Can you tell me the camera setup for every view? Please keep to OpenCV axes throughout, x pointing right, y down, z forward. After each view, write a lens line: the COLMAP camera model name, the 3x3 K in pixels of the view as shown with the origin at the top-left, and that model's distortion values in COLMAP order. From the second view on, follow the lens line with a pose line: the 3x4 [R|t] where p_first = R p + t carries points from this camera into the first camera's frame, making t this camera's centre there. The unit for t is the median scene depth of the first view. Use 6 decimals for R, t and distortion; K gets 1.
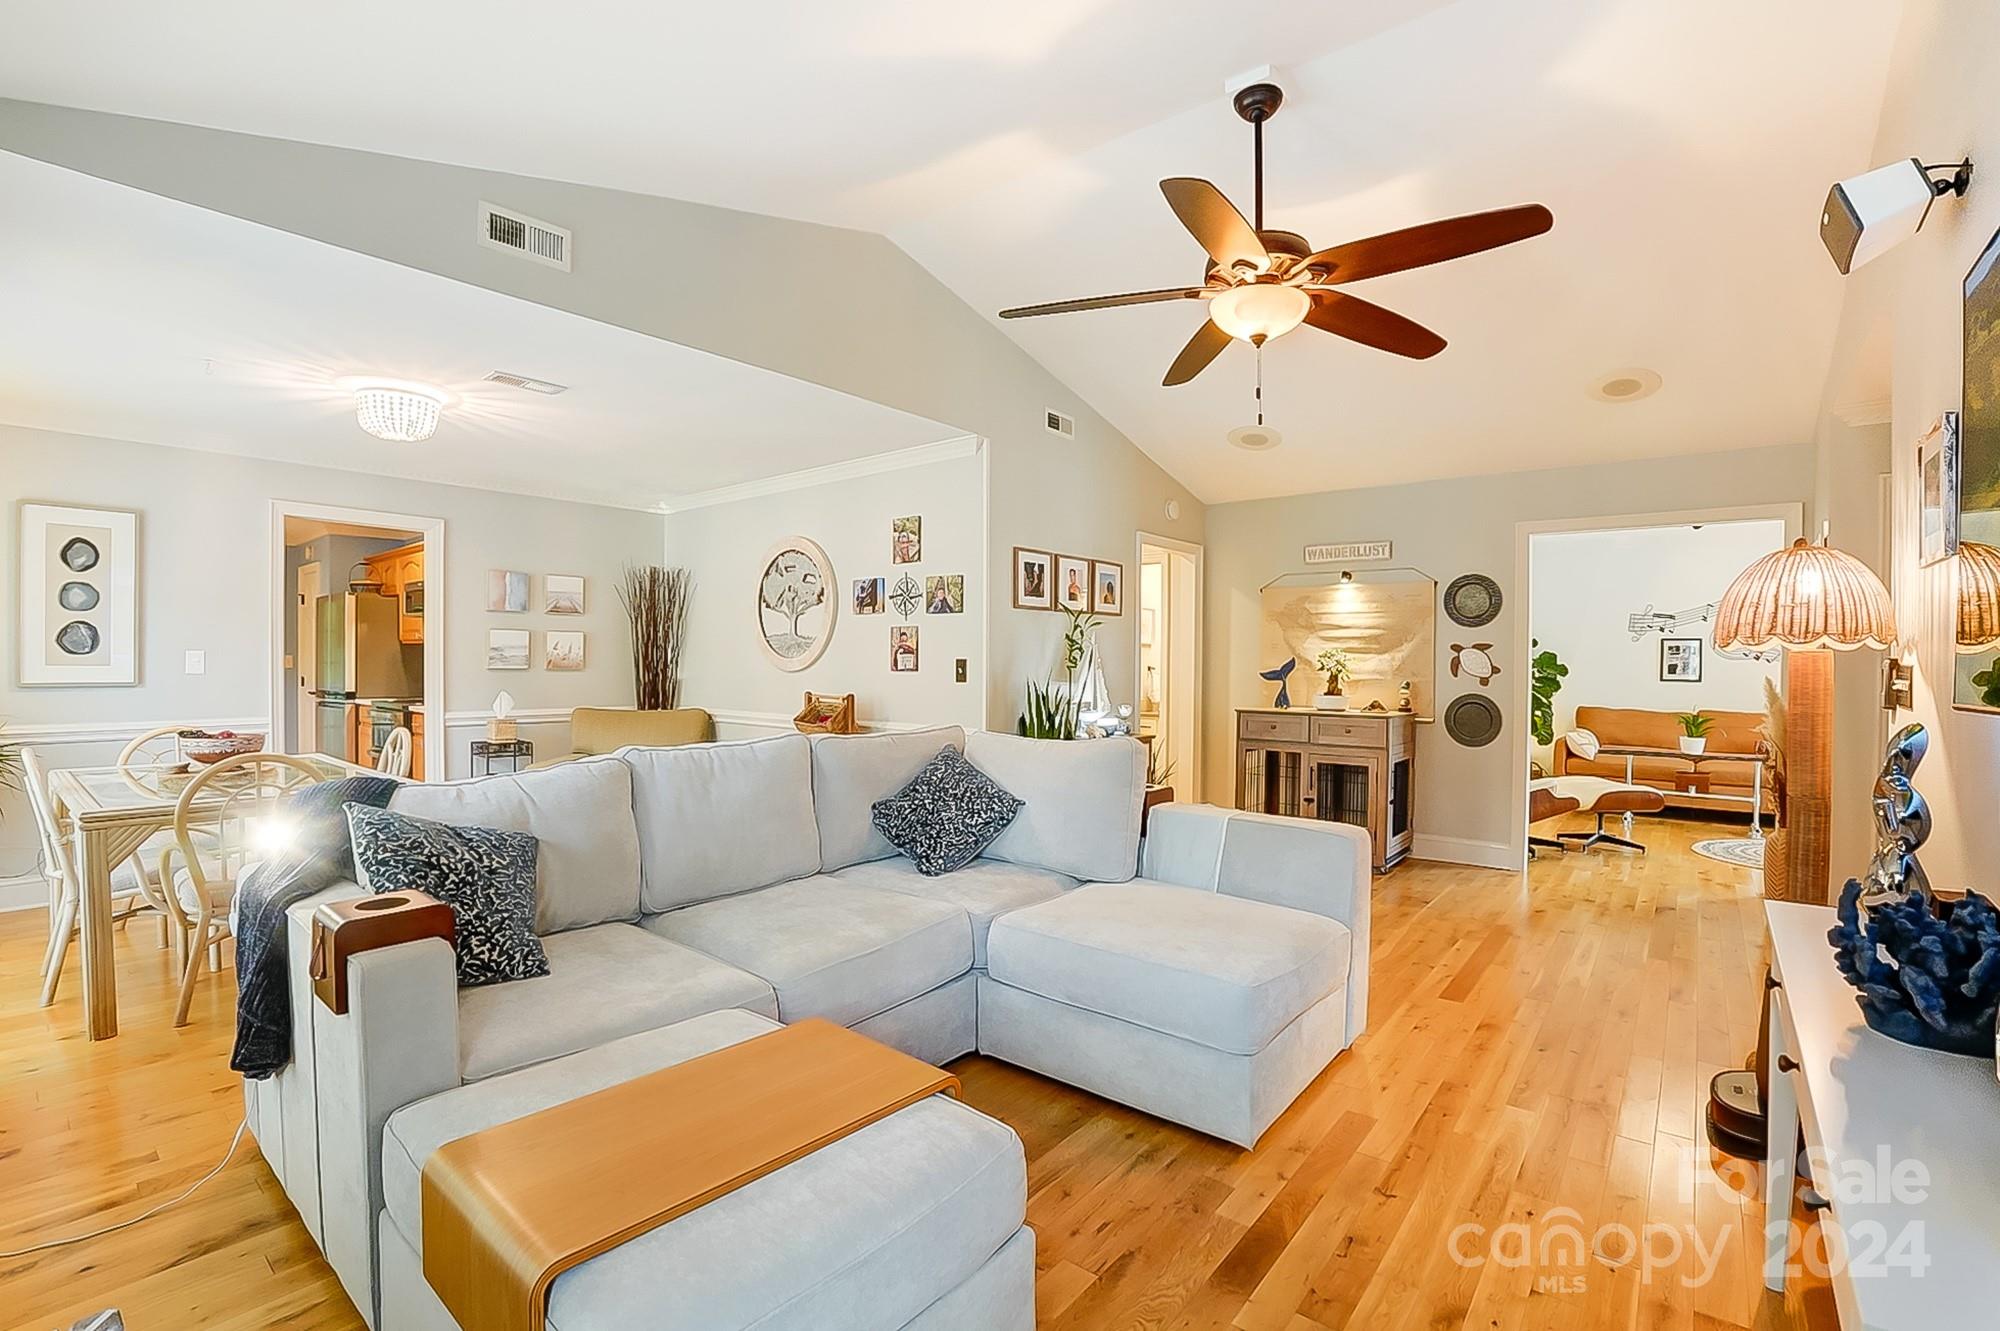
lens RADIAL K [[864.8, 0, 1036.6], [0, 864.8, 675.1], [0, 0, 1]] dist [0.000112, 0.000051]
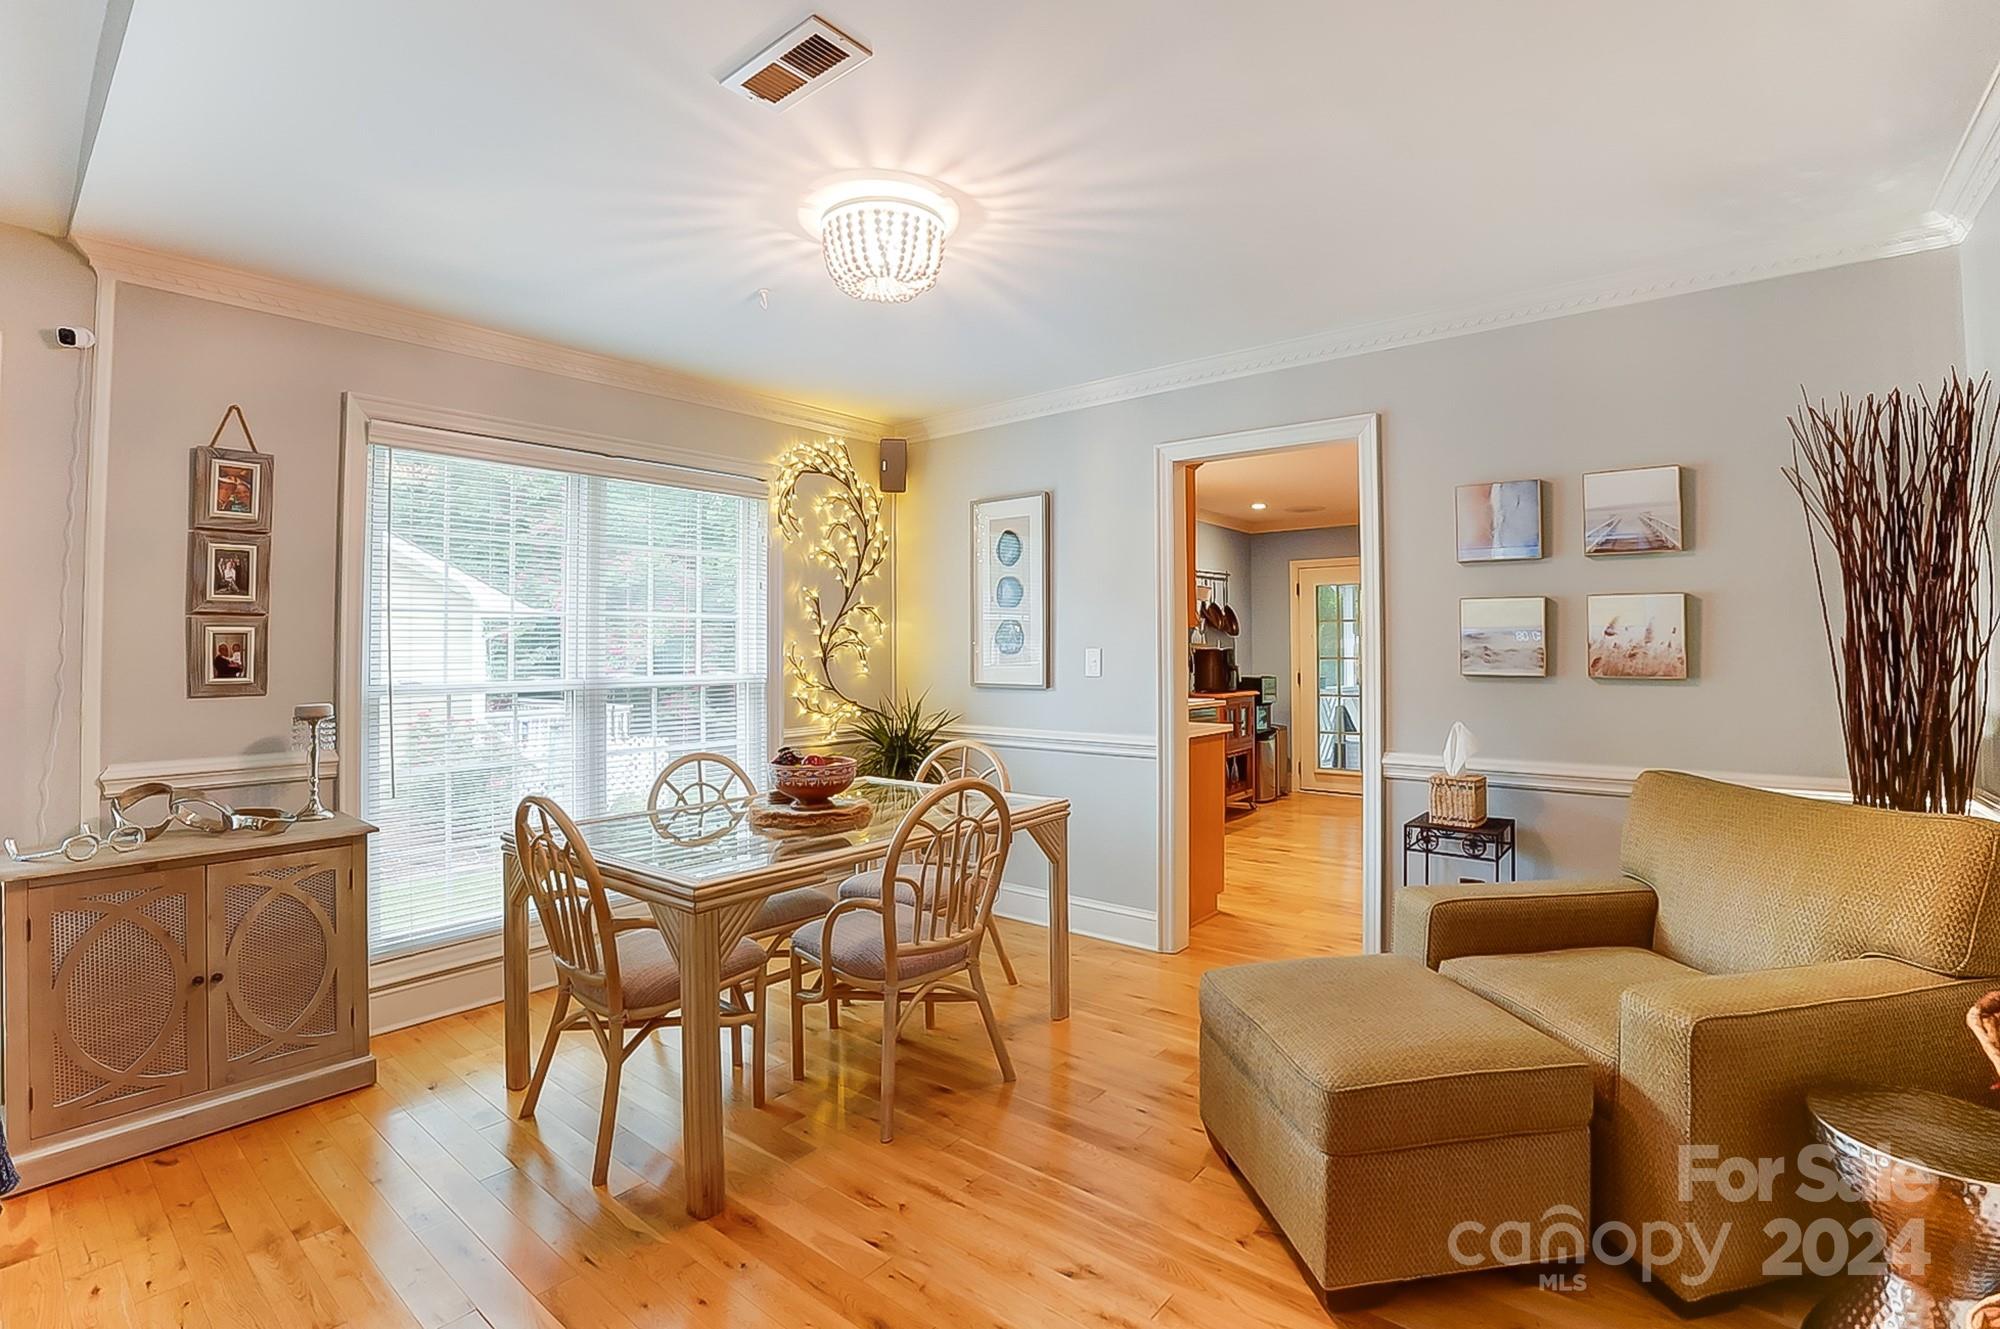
lens RADIAL K [[914.4, 0, 996.9], [0, 914.4, 637.3], [0, 0, 1]] dist [-0.052840, 0.000178]
pose [[-0.035552, -0.016288, -0.999235, -0.079957], [-0.010679, 0.999816, -0.015917, -0.018291], [0.999311, 0.010105, -0.035719, 0.731030]]
